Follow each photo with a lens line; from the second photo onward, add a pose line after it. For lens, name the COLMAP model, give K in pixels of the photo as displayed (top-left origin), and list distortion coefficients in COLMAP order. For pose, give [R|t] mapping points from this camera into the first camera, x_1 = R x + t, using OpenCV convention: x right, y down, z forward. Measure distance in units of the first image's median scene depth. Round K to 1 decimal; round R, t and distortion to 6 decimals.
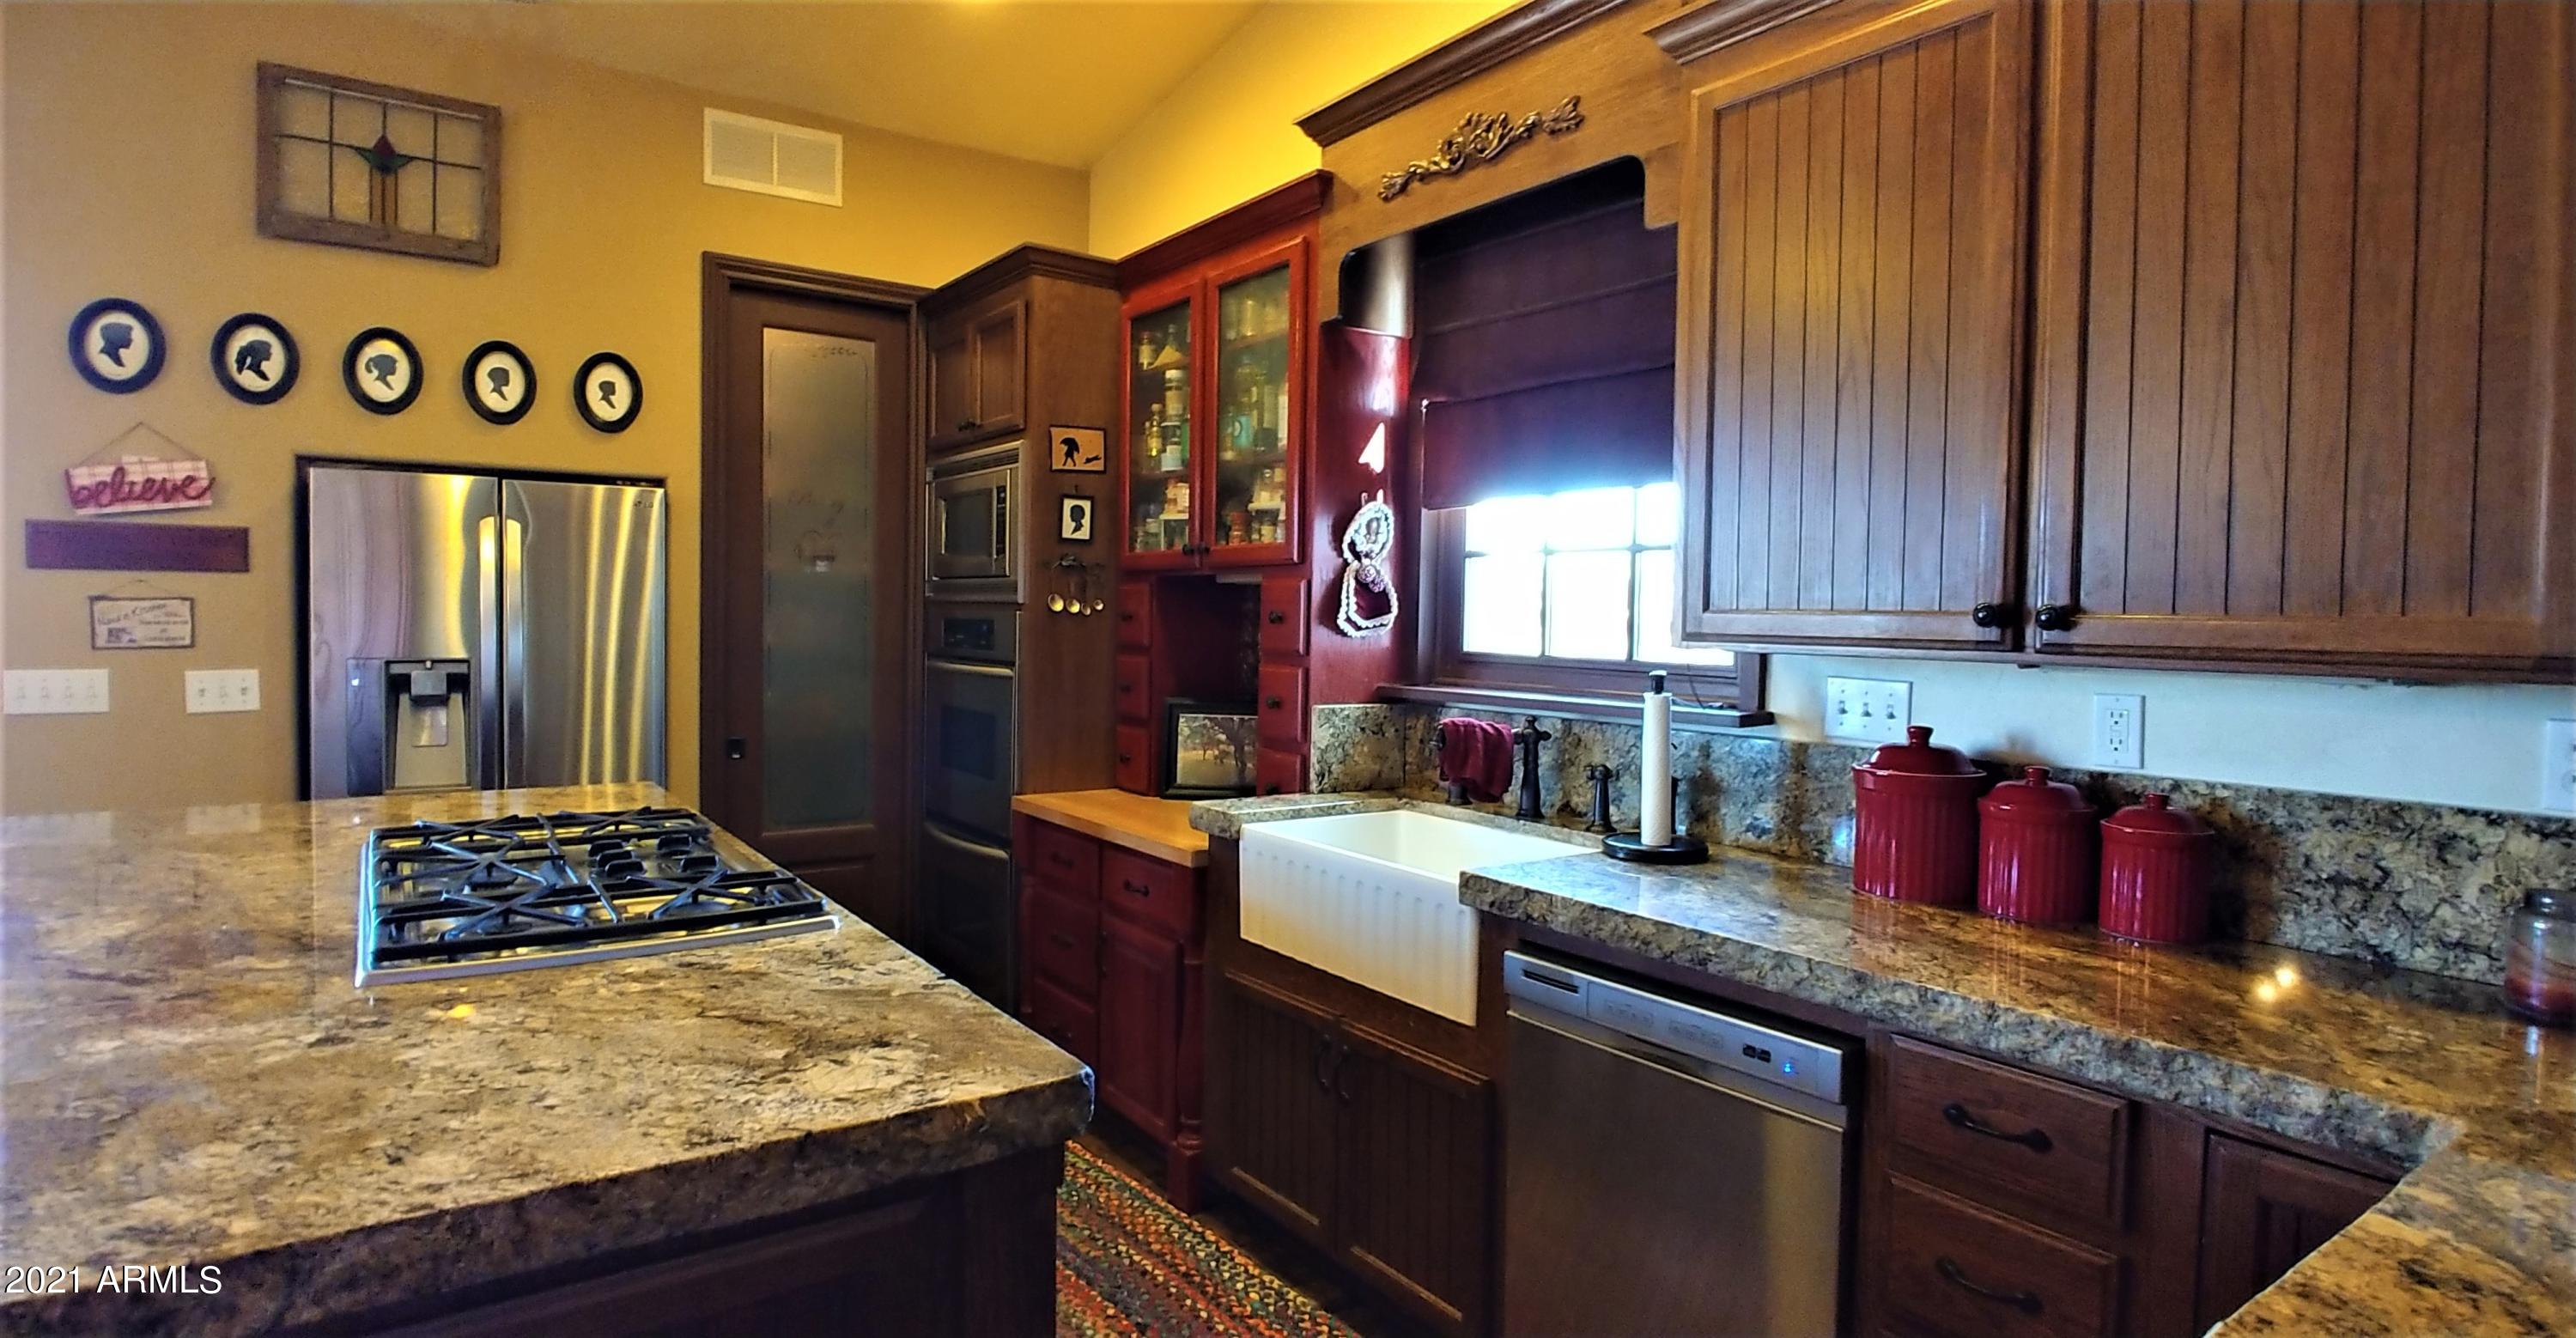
lens RADIAL K [[1275.6, 0, 1226.2], [0, 1275.6, 645.4], [0, 0, 1]] dist [-0.021828, 0.000052]
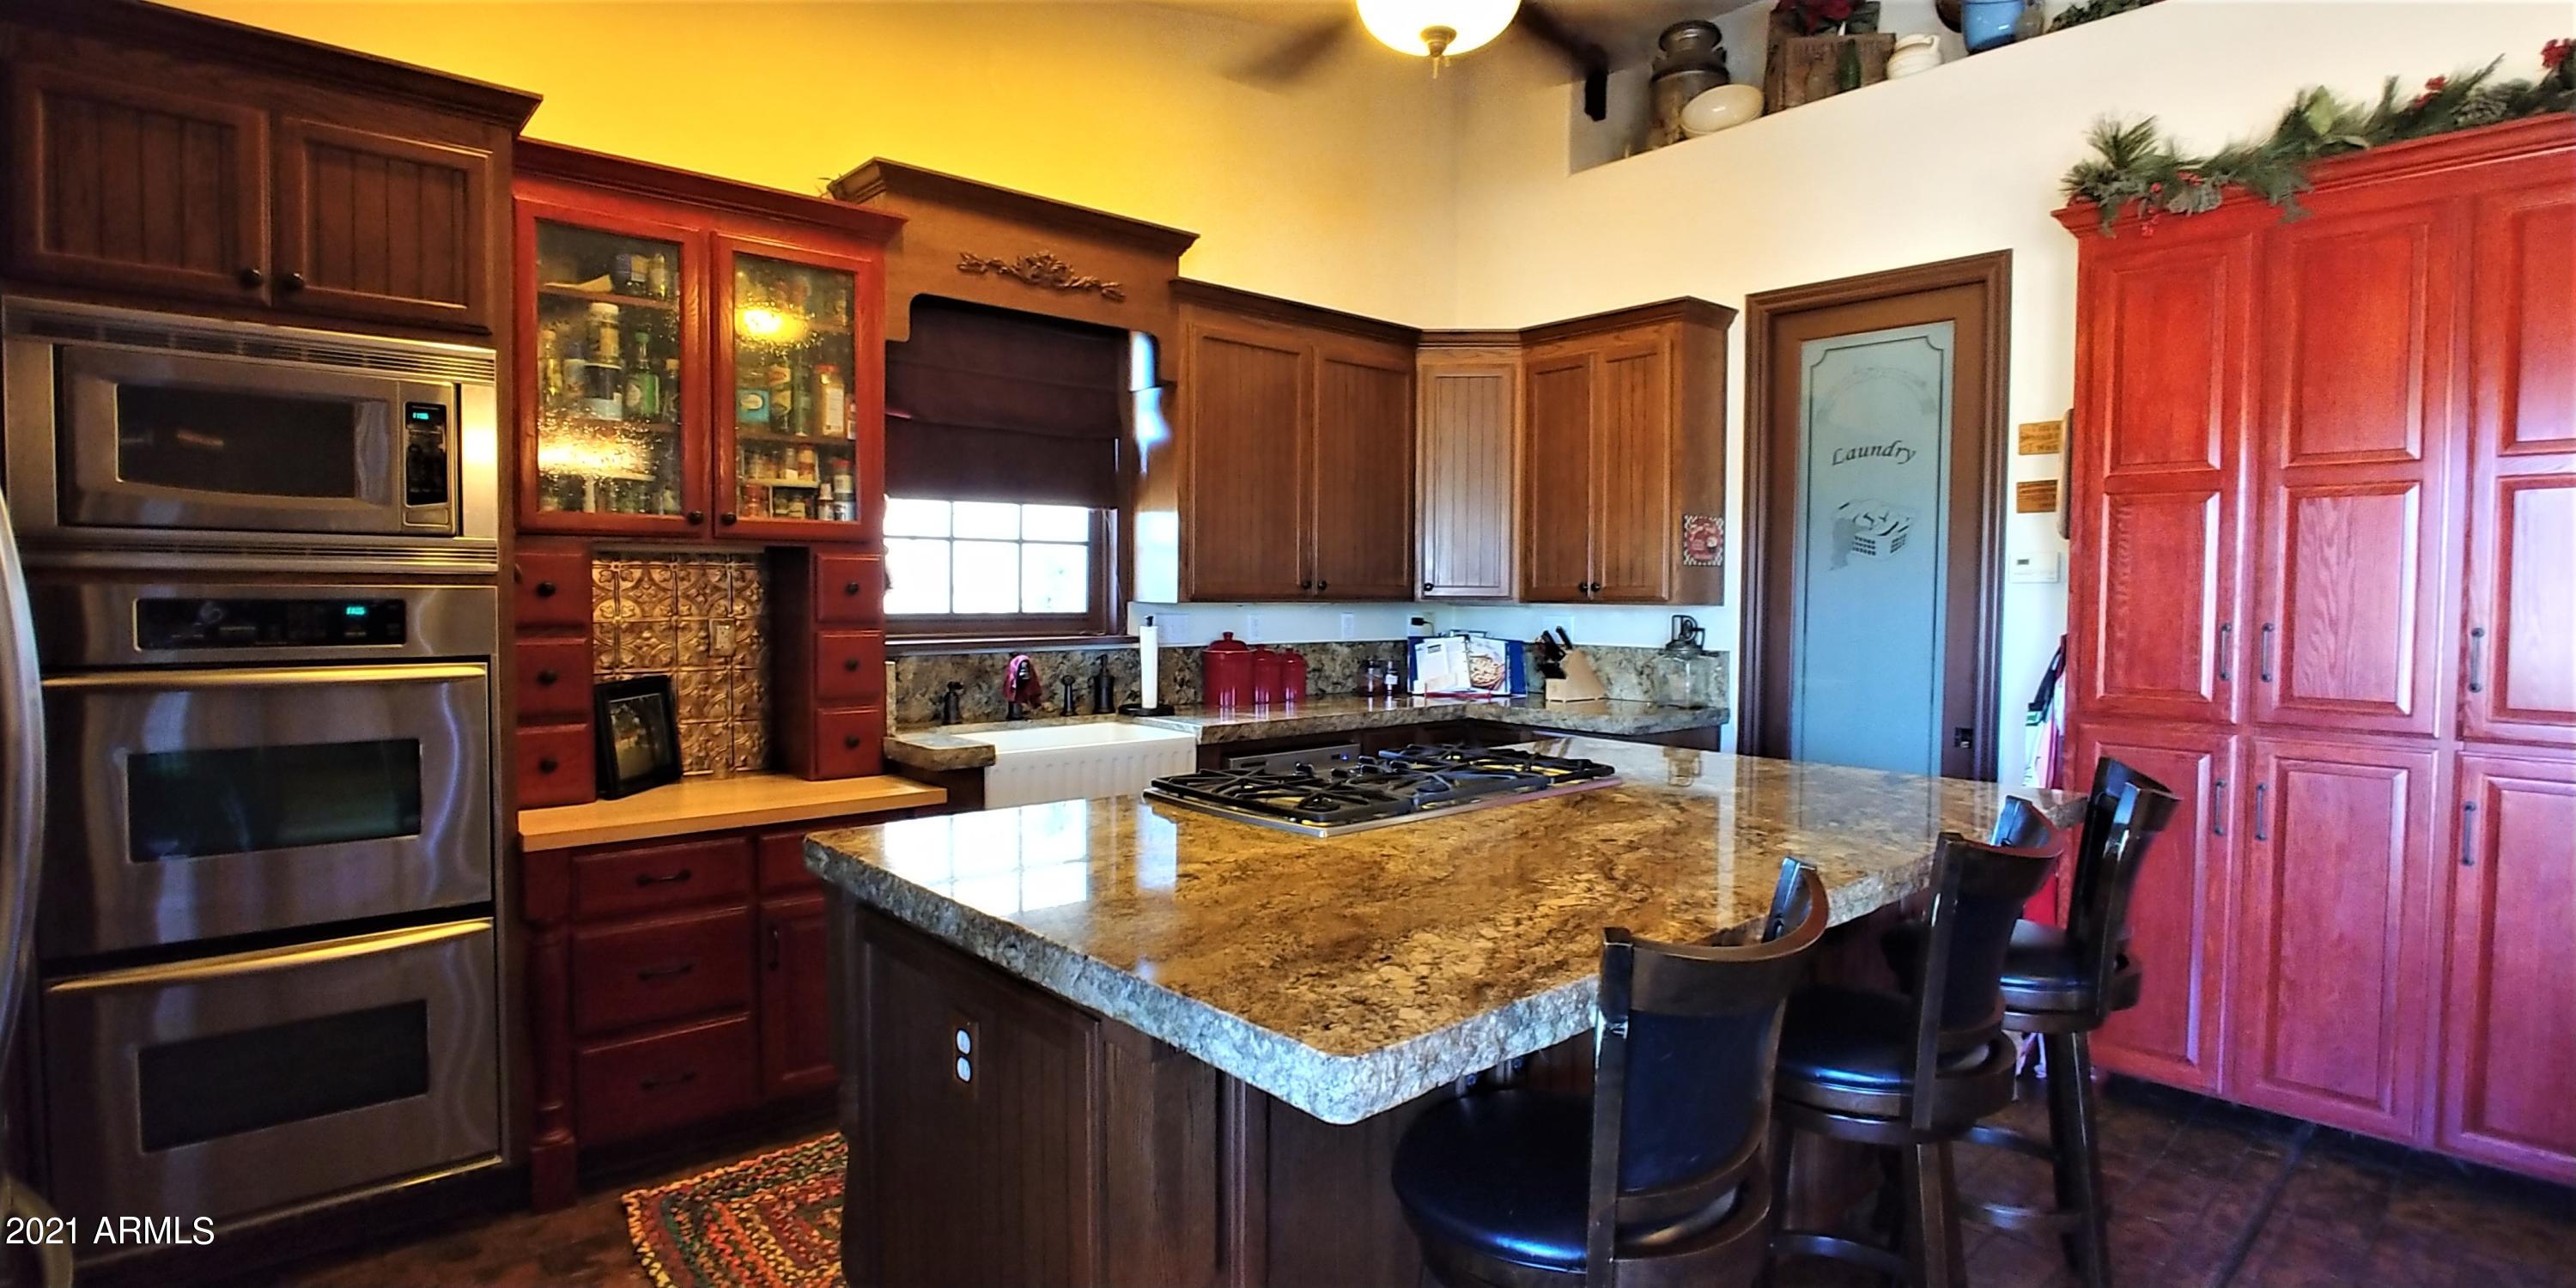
lens RADIAL K [[1217.5, 0, 1279.2], [0, 1217.5, 636.1], [0, 0, 1]] dist [-0.026598, 0.005812]
pose [[-0.128117, -0.055048, 0.990230, -0.920192], [0.017151, 0.998186, 0.057710, -0.030637], [-0.991611, 0.024377, -0.126941, 0.655487]]
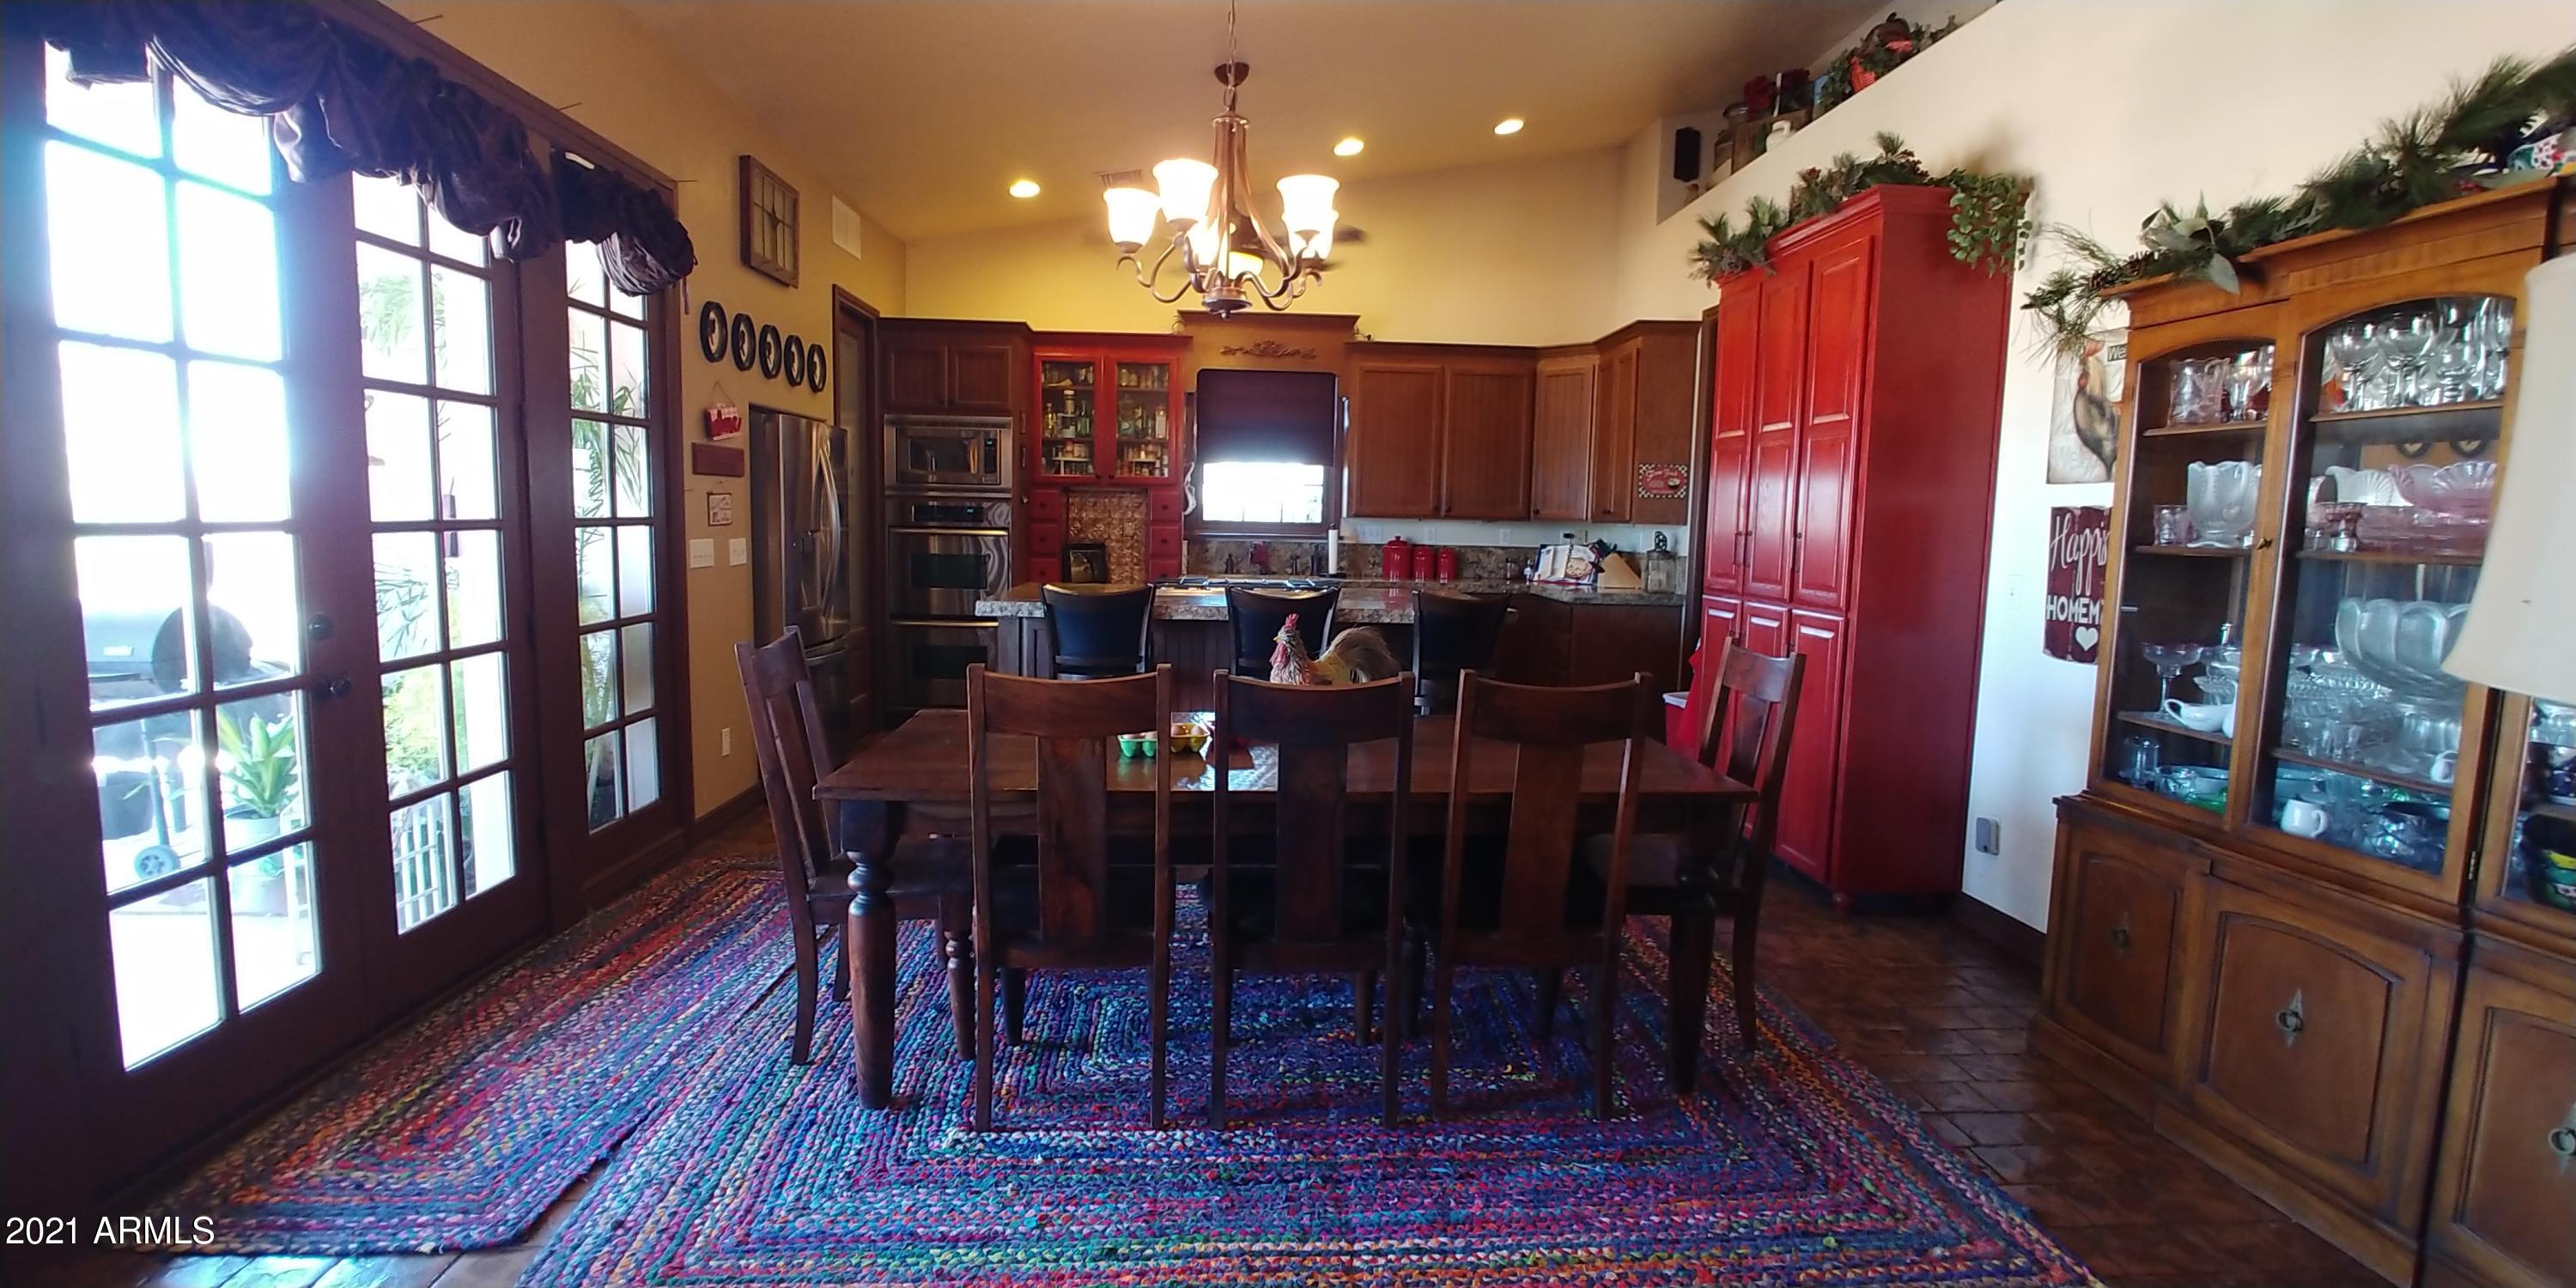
lens RADIAL K [[1130.2, 0, 1279.6], [0, 1130.2, 626.1], [0, 0, 1]] dist [-0.025710, 0.005850]
pose [[0.518414, -0.087067, 0.850686, -1.510259], [0.009325, 0.995320, 0.096187, 0.000279], [-0.855079, -0.041932, 0.516799, -0.304392]]
